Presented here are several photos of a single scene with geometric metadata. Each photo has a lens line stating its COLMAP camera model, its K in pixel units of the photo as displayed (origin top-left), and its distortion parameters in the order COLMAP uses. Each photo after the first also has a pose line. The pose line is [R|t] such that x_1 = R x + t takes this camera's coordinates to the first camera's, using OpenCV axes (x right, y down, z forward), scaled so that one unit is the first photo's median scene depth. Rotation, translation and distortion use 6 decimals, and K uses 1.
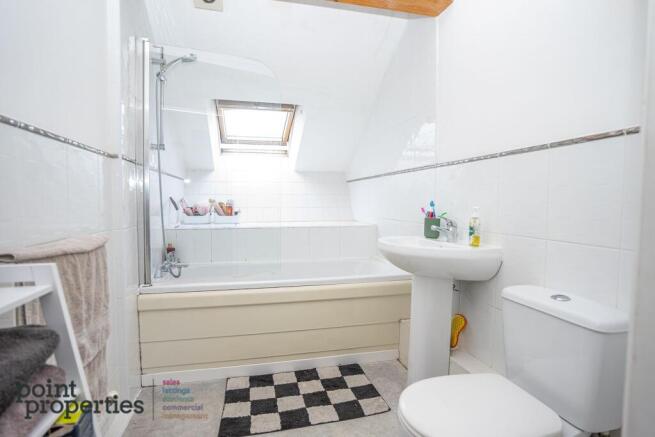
lens RADIAL K [[321.0, 0, 336.0], [0, 321.0, 217.5], [0, 0, 1]] dist [-0.080705, 0.034805]
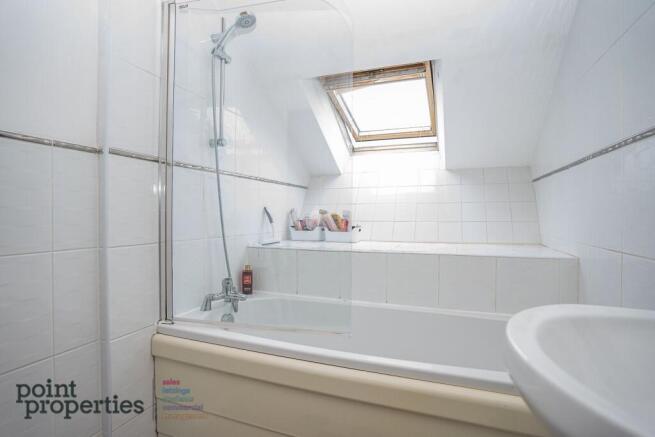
lens RADIAL K [[321.0, 0, 336.0], [0, 321.0, 217.5], [0, 0, 1]] dist [-0.080705, 0.034805]
pose [[0.811498, 0.006445, -0.584320, 0.095352], [-0.031096, 0.998999, -0.032167, -0.014422], [0.583527, 0.044273, 0.810886, 0.371596]]
